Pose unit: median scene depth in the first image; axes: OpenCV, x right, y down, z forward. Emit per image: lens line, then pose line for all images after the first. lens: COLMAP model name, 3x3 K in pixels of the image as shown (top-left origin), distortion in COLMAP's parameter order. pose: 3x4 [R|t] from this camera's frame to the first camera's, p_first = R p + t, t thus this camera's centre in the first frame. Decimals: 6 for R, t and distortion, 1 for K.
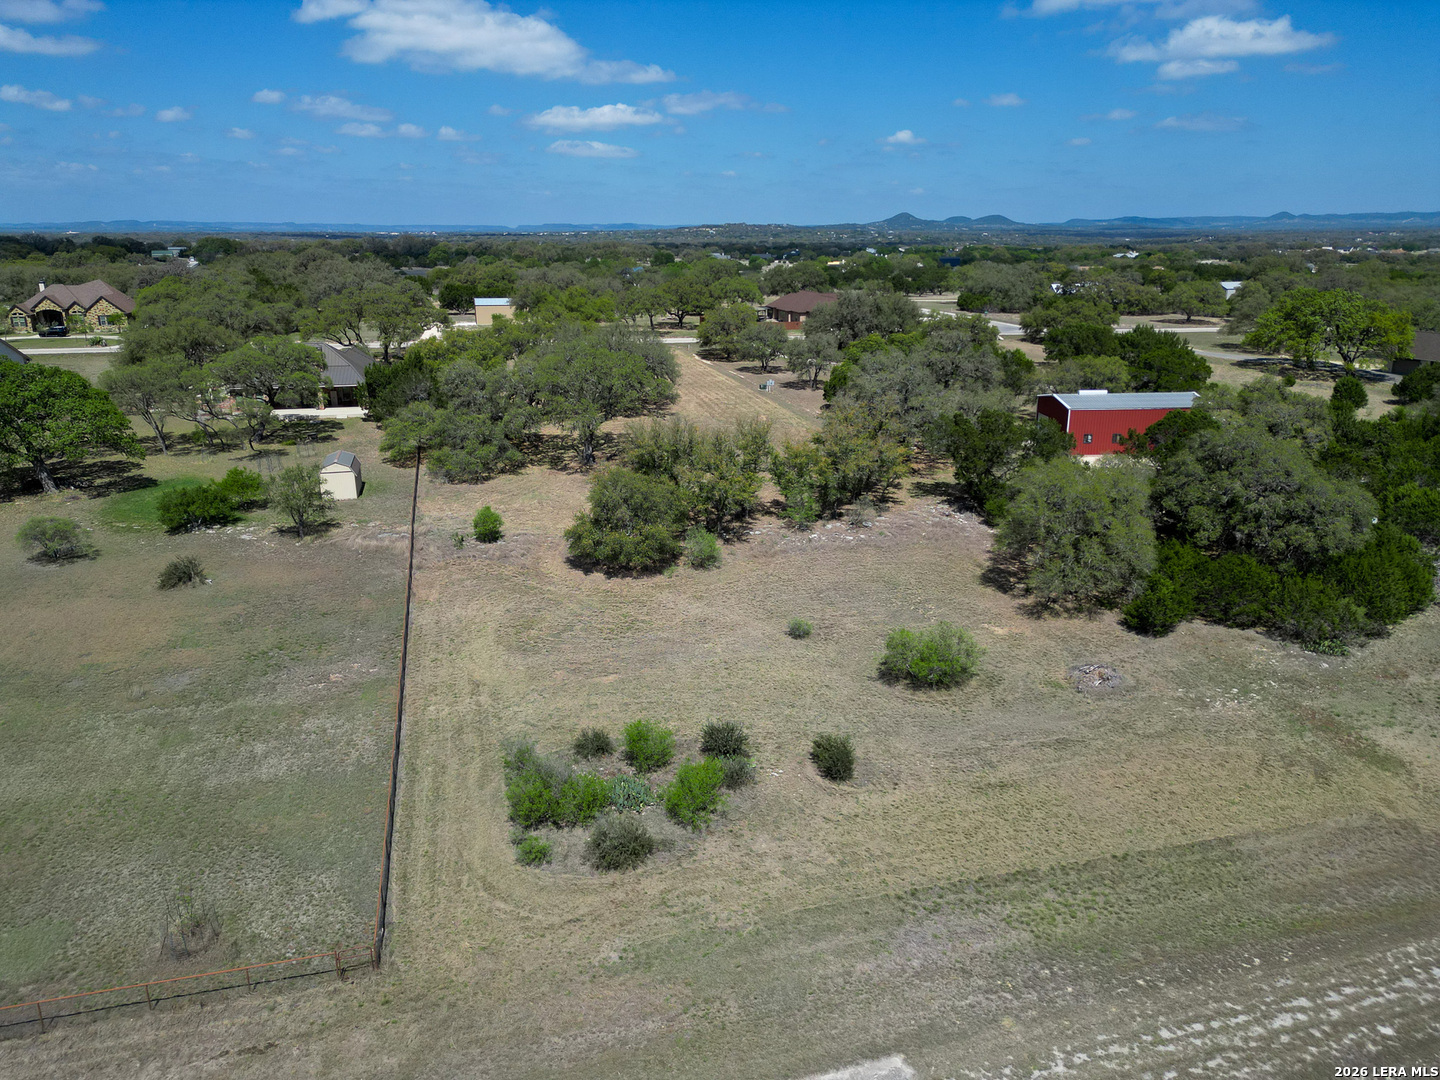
lens RADIAL K [[1011.9, 0, 720.0], [0, 1011.9, 540.0], [0, 0, 1]] dist [0.078395, -0.079178]
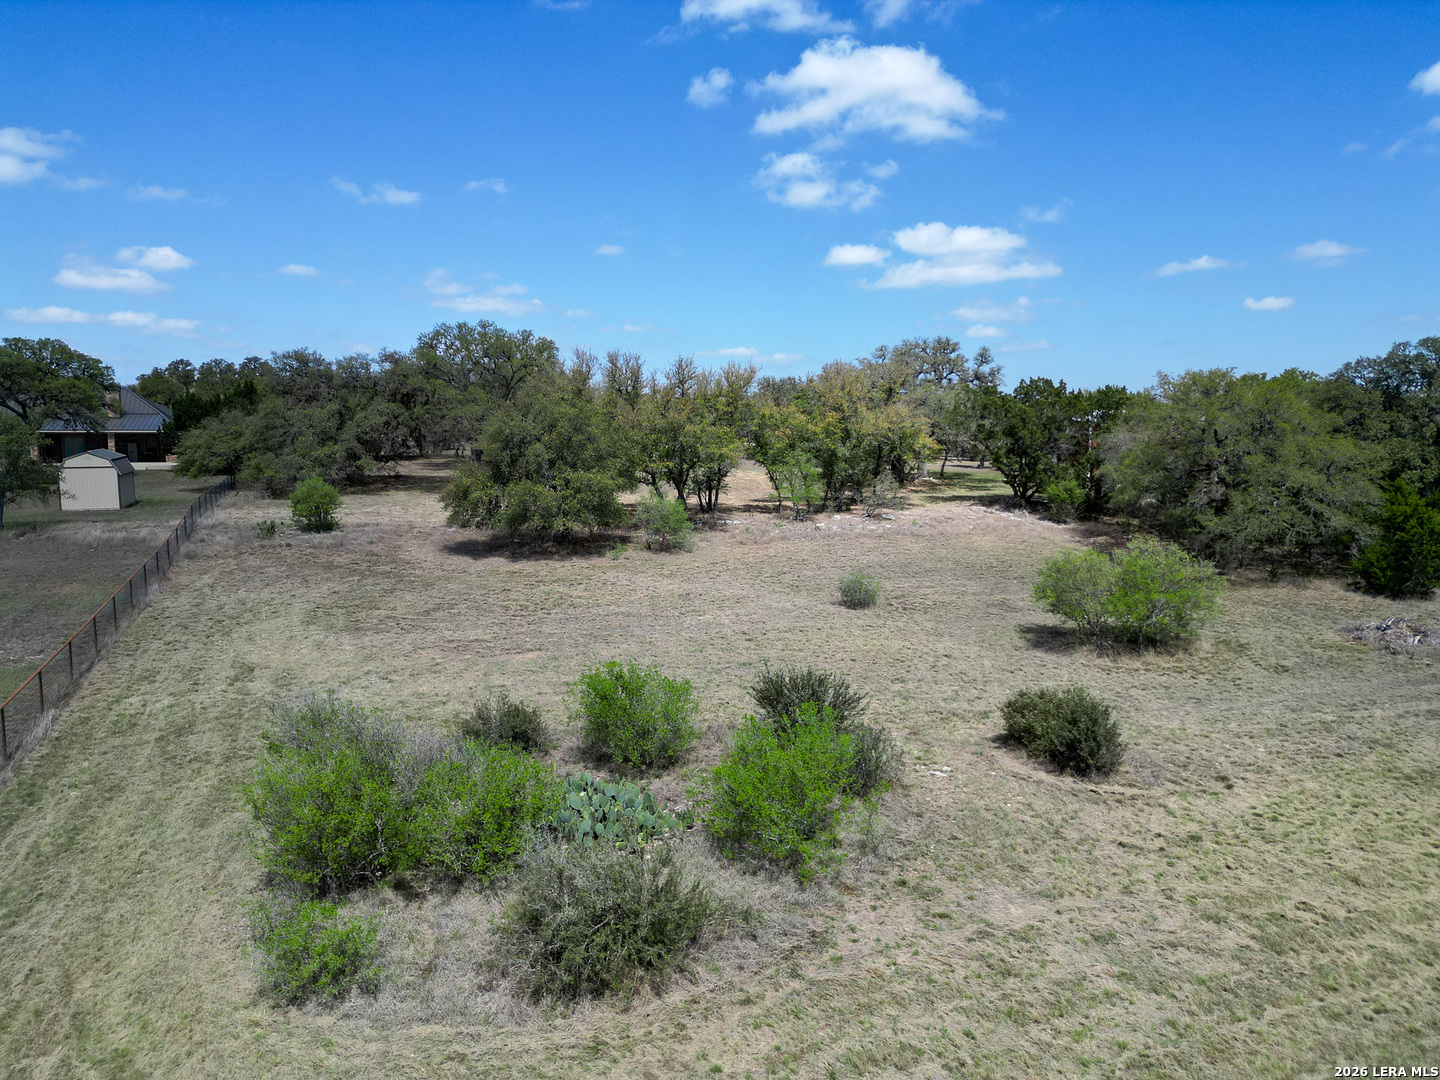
lens RADIAL K [[1011.9, 0, 720.0], [0, 1011.9, 540.0], [0, 0, 1]] dist [0.078395, -0.079178]
pose [[0.993337, -0.011564, 0.114663, -0.093303], [0.032624, 0.982472, -0.183533, 0.231740], [-0.110531, 0.186051, 0.976303, 0.633662]]
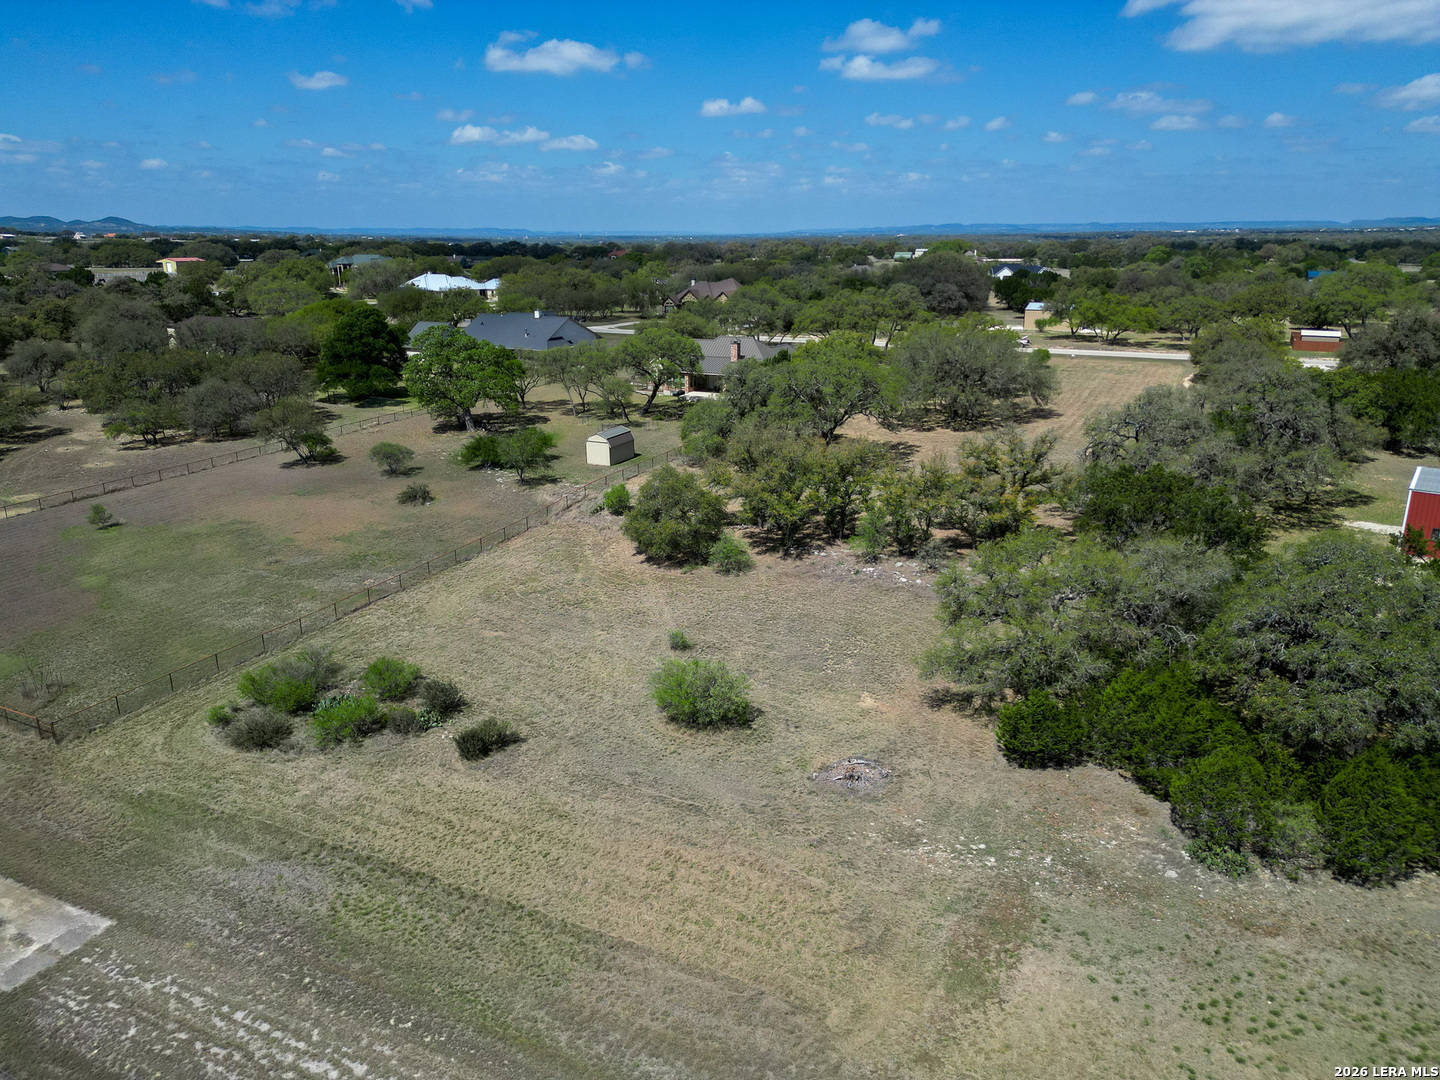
lens RADIAL K [[1011.9, 0, 720.0], [0, 1011.9, 540.0], [0, 0, 1]] dist [0.078395, -0.079178]
pose [[0.748609, 0.185937, -0.636406, 1.047735], [-0.184340, 0.980395, 0.069600, -0.126024], [0.636870, 0.065212, 0.768208, 0.351994]]
